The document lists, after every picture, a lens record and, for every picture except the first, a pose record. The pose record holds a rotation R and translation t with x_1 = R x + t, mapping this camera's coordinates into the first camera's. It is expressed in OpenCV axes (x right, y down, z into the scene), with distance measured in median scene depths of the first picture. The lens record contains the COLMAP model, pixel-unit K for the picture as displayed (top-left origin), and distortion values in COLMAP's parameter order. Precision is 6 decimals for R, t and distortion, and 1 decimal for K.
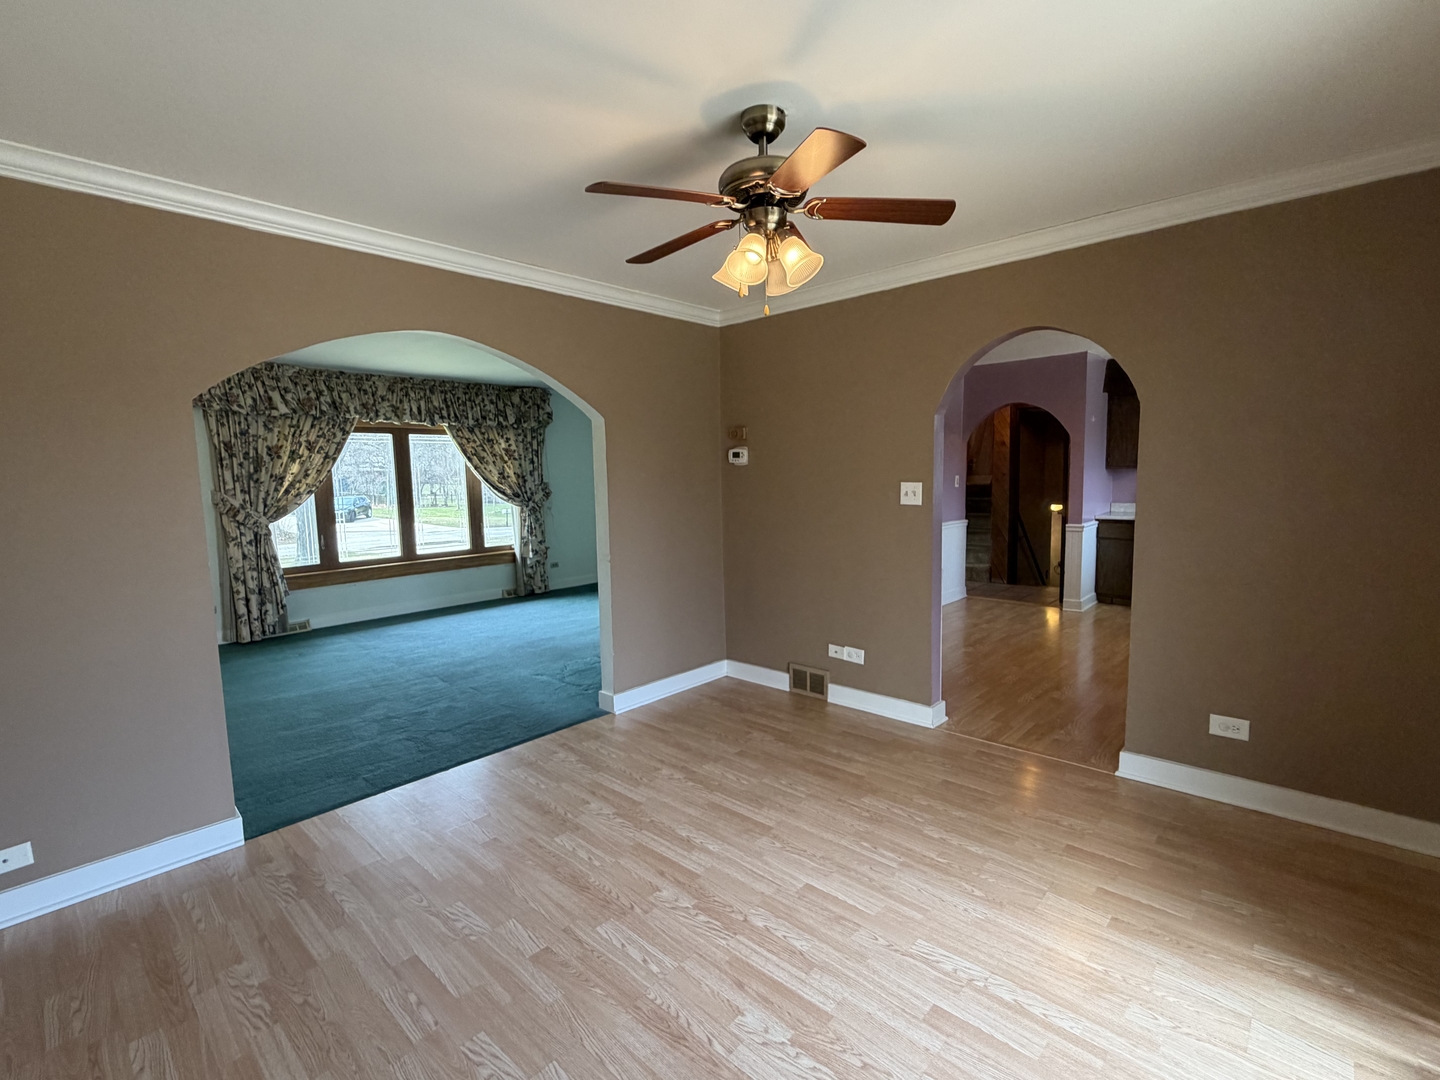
lens RADIAL K [[667.5, 0, 721.4], [0, 667.5, 545.4], [0, 0, 1]] dist [0.000609, 0.000433]
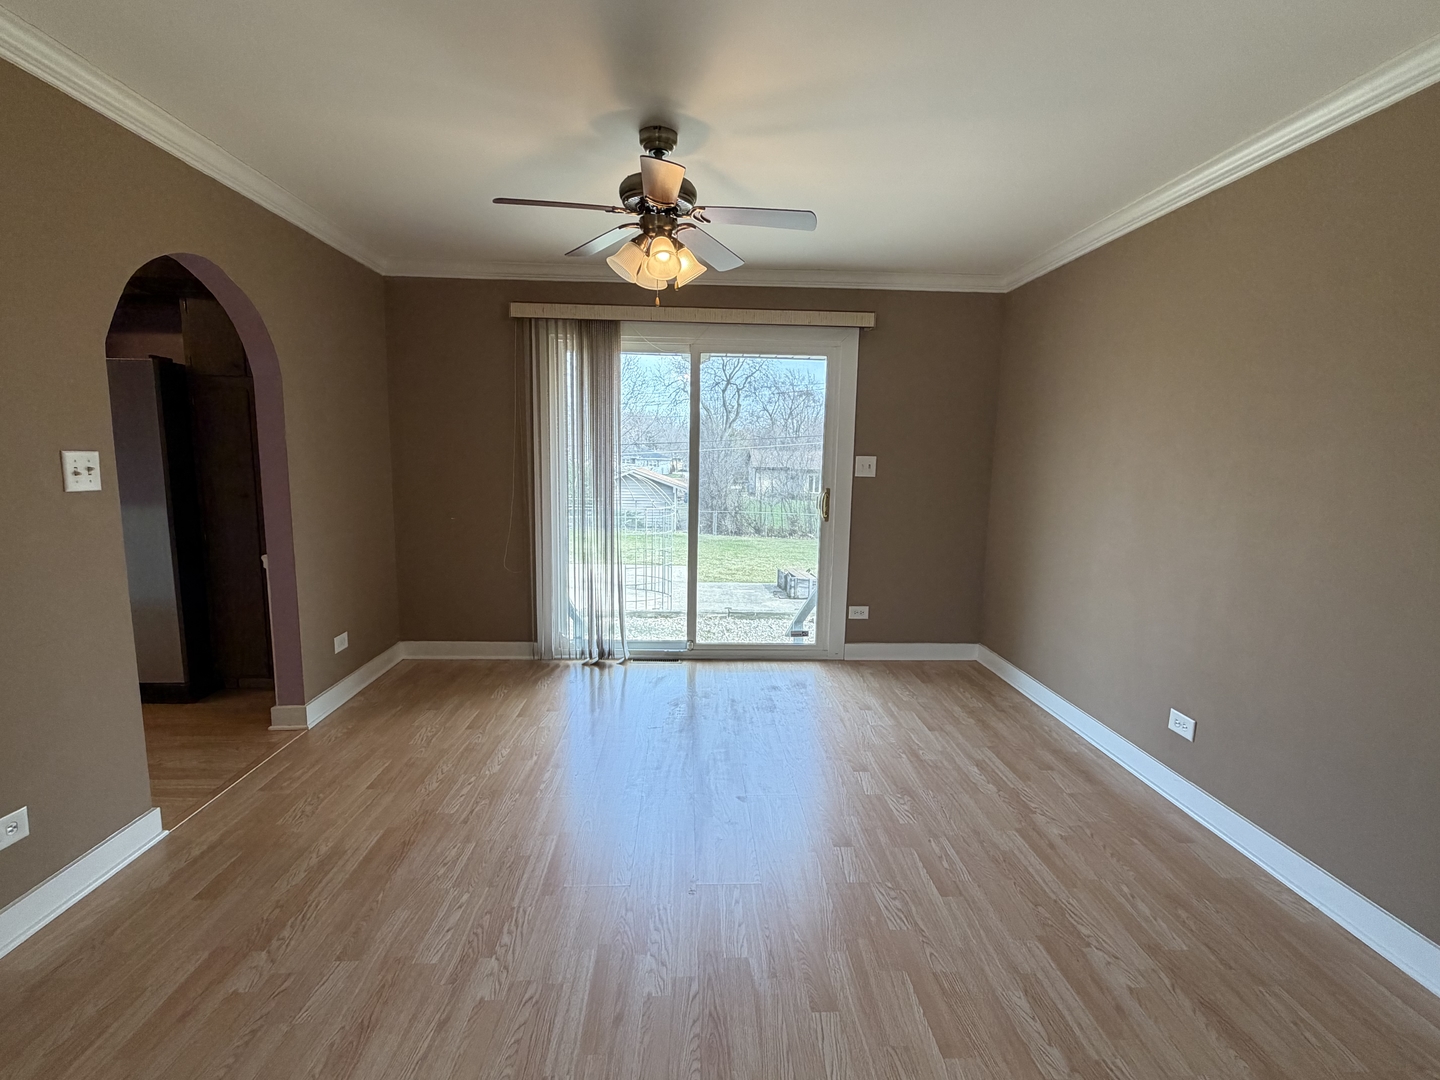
lens RADIAL K [[667.5, 0, 723.4], [0, 667.5, 534.8], [0, 0, 1]] dist [0.000609, 0.000433]
pose [[-0.718026, -0.076330, 0.691818, -0.647011], [0.076188, 0.979376, 0.187131, -0.117172], [-0.691834, 0.187073, -0.697402, 1.347780]]
